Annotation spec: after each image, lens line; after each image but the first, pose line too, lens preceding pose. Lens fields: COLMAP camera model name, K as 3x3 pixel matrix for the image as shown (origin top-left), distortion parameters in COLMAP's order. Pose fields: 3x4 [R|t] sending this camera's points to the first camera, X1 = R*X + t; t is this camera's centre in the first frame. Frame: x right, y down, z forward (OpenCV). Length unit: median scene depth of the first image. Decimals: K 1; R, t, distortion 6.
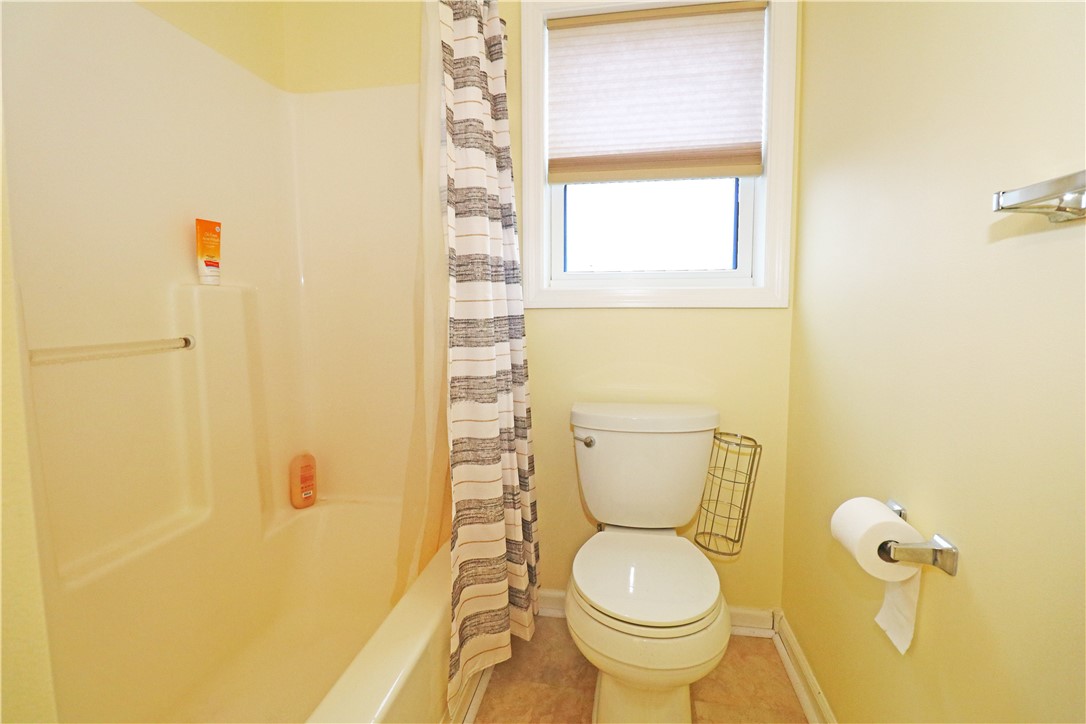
lens RADIAL K [[501.0, 0, 539.1], [0, 501.0, 350.9], [0, 0, 1]] dist [-0.000527, -0.012482]
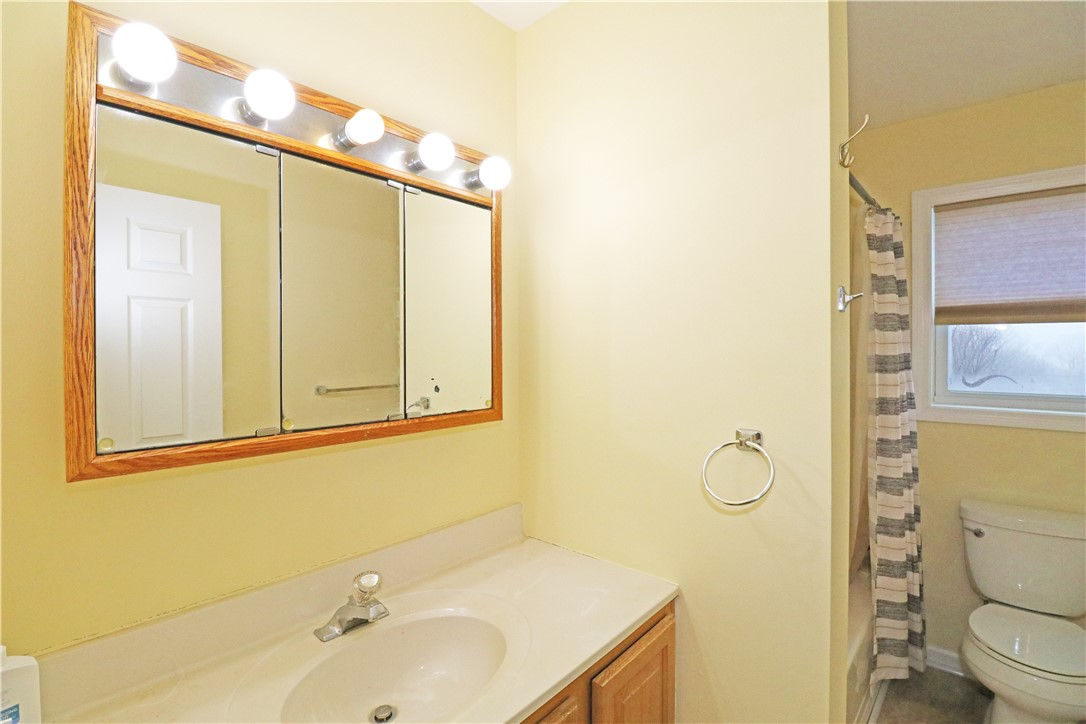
lens RADIAL K [[501.0, 0, 539.1], [0, 501.0, 350.9], [0, 0, 1]] dist [-0.000527, -0.012482]
pose [[0.847021, 0.006476, -0.531520, -0.202657], [-0.044031, 0.997344, -0.058016, -0.179676], [0.529732, 0.072544, 0.845057, -0.794354]]
